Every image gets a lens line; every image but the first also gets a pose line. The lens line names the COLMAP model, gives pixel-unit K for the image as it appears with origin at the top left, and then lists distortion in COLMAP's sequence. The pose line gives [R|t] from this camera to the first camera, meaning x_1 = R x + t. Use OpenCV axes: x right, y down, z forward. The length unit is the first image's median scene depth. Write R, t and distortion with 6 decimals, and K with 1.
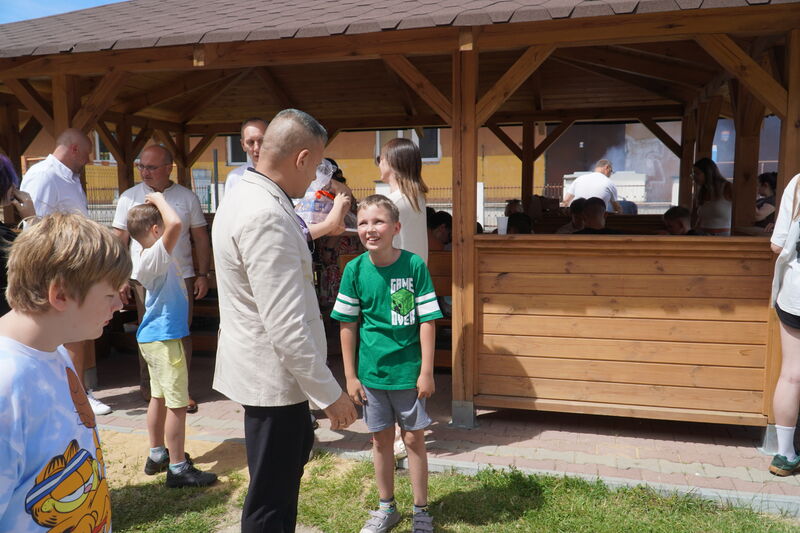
lens RADIAL K [[677.1, 0, 401.0], [0, 677.1, 268.5], [0, 0, 1]] dist [0.004143, -0.007440]
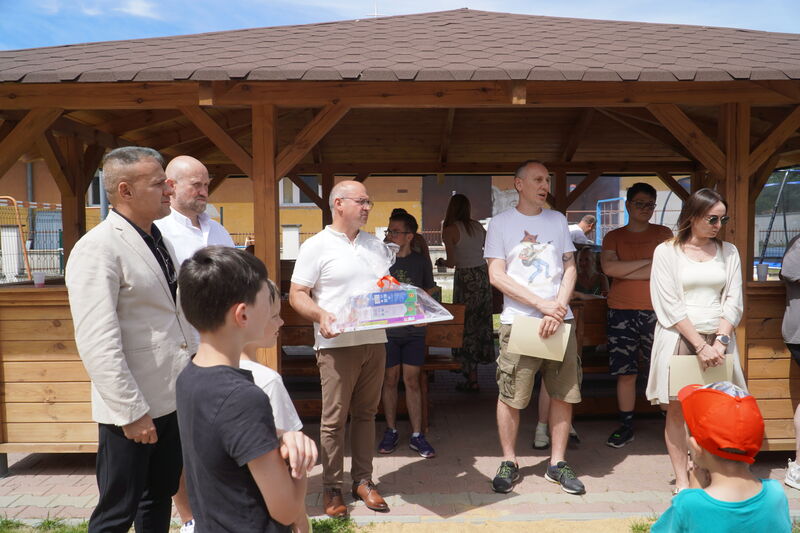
lens RADIAL K [[640.4, 0, 391.7], [0, 640.4, 264.8], [0, 0, 1]] dist [0.007739, -0.002581]
pose [[0.962632, -0.009720, 0.270639, -0.363918], [0.027560, 0.997683, -0.062195, -0.016659], [-0.269407, 0.067330, 0.960670, 0.117488]]
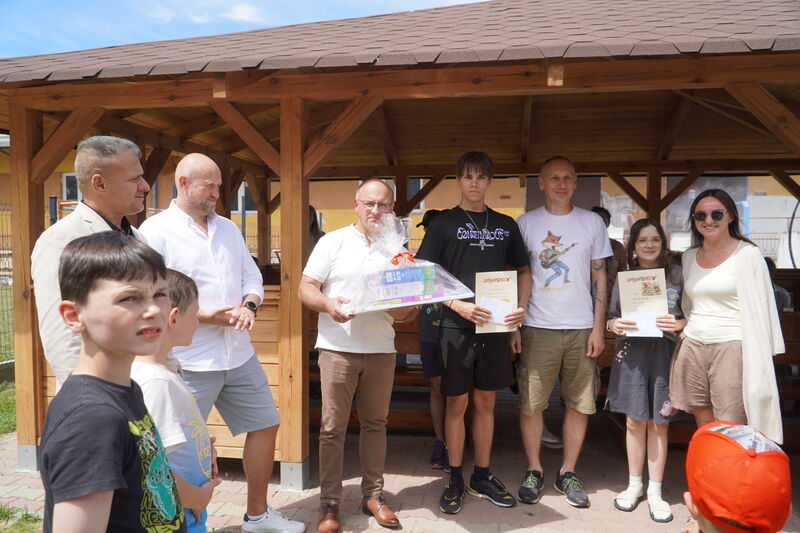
lens RADIAL K [[638.0, 0, 388.6], [0, 638.0, 274.8], [0, 0, 1]] dist [0.006972, -0.003232]
pose [[0.995527, 0.007588, 0.094174, -0.293274], [-0.001844, 0.998140, -0.060929, -0.014178], [-0.094461, 0.060483, 0.993690, 0.143527]]
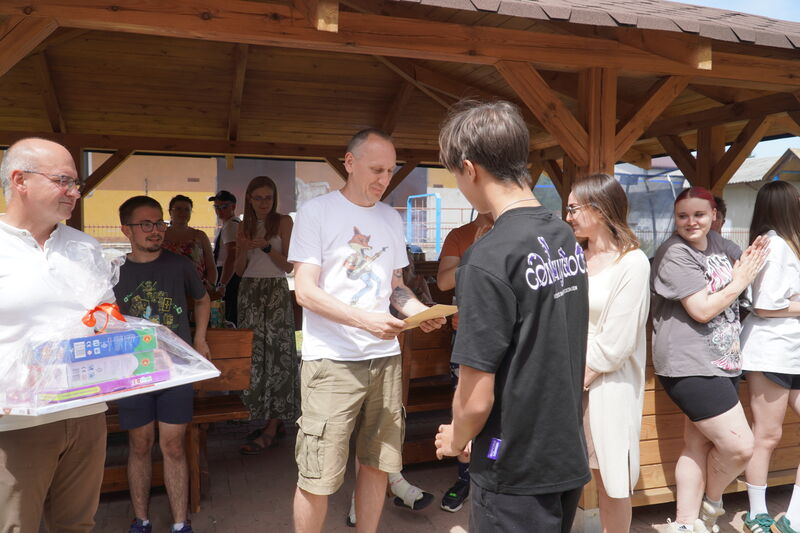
lens RADIAL K [[666.9, 0, 395.7], [0, 666.9, 264.0], [0, 0, 1]] dist [0.013925, -0.013476]
pose [[0.838456, -0.014235, 0.544784, -0.293529], [0.047528, 0.997760, -0.047077, -0.035155], [-0.542893, 0.065365, 0.837254, 0.258312]]
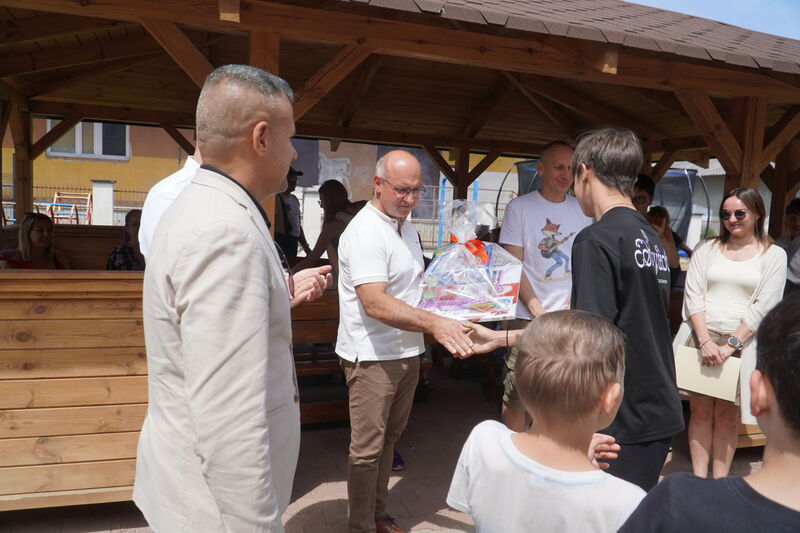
lens RADIAL K [[640.4, 0, 391.7], [0, 640.4, 264.8], [0, 0, 1]] dist [0.007739, -0.002581]
pose [[0.826153, -0.004158, 0.563431, -0.476317], [0.006785, 0.999974, -0.002570, -0.041092], [-0.563405, 0.005946, 0.826159, 0.277632]]
